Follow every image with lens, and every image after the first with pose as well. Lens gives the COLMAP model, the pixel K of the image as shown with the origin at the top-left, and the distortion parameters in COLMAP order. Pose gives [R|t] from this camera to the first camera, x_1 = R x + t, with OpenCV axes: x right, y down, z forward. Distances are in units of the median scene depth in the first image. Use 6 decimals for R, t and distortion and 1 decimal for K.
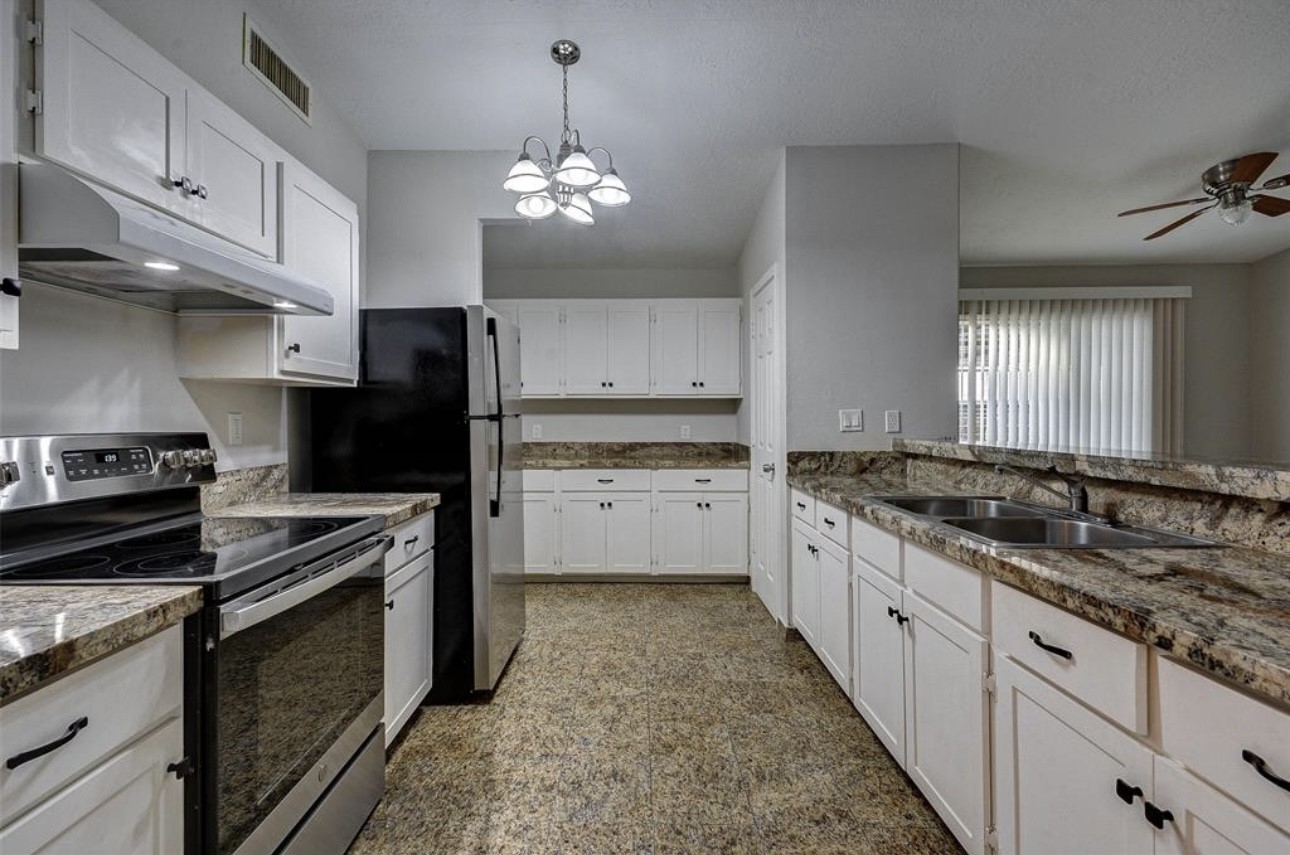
lens RADIAL K [[562.4, 0, 616.7], [0, 562.4, 426.8], [0, 0, 1]] dist [0.023908, -0.011510]
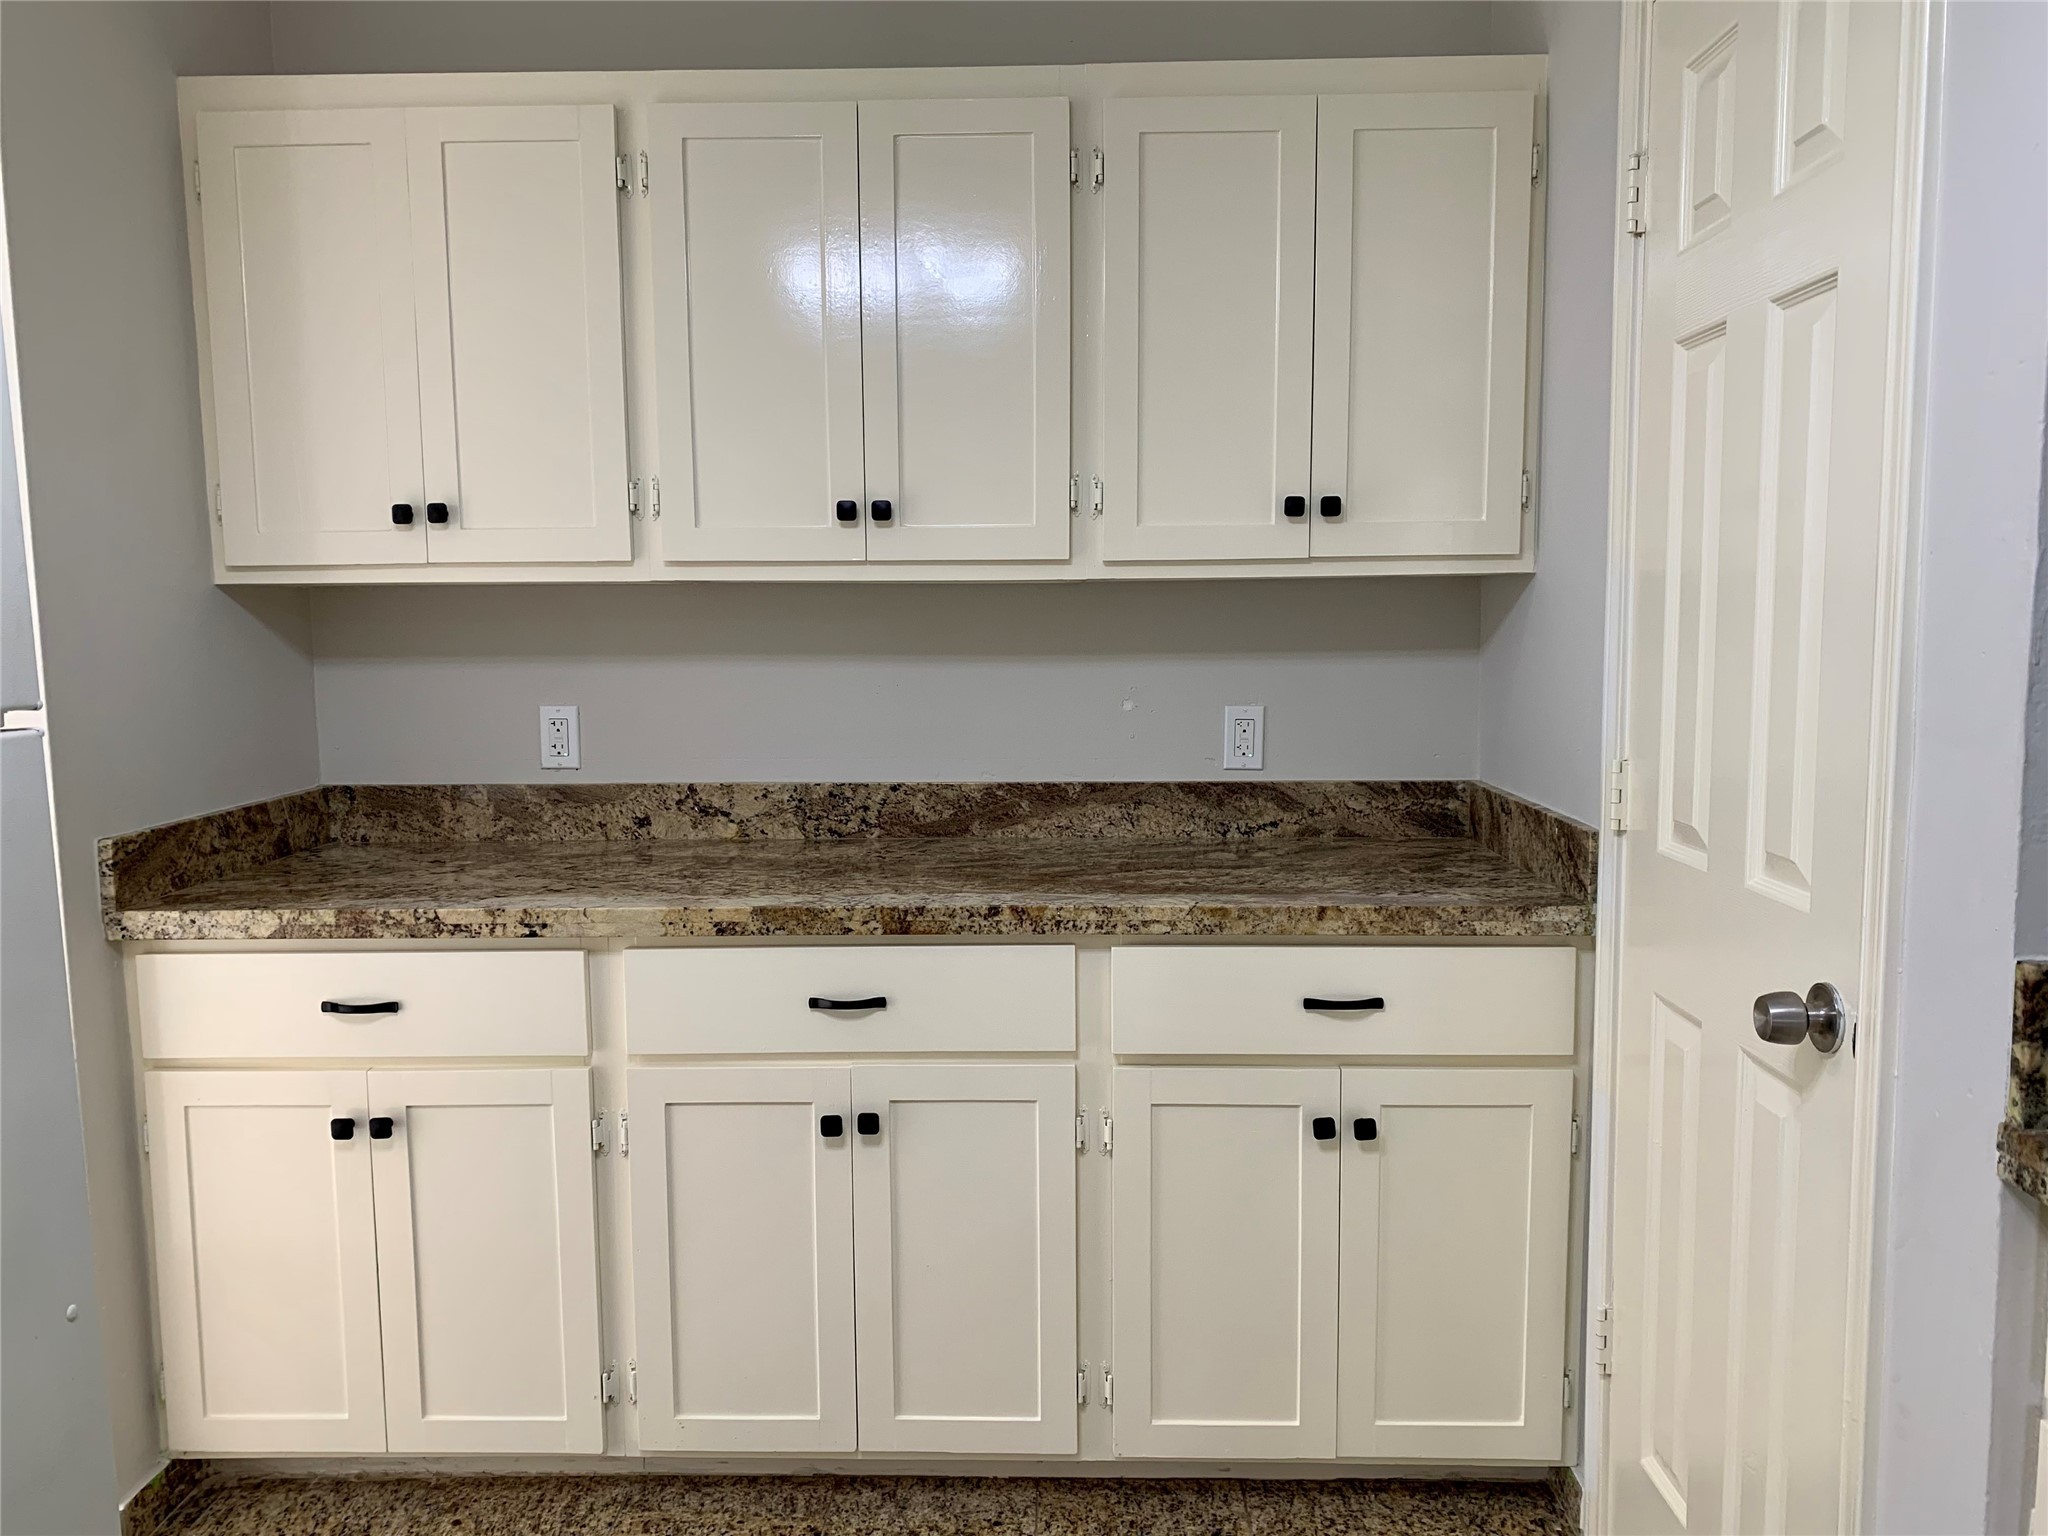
lens RADIAL K [[1571.5, 0, 1013.2], [0, 1571.5, 771.8], [0, 0, 1]] dist [0.031925, -0.027209]
pose [[0.999966, -0.008087, -0.001280, 0.070193], [0.008163, 0.996835, 0.079073, -0.049265], [0.000636, -0.079080, 0.996868, 0.803445]]
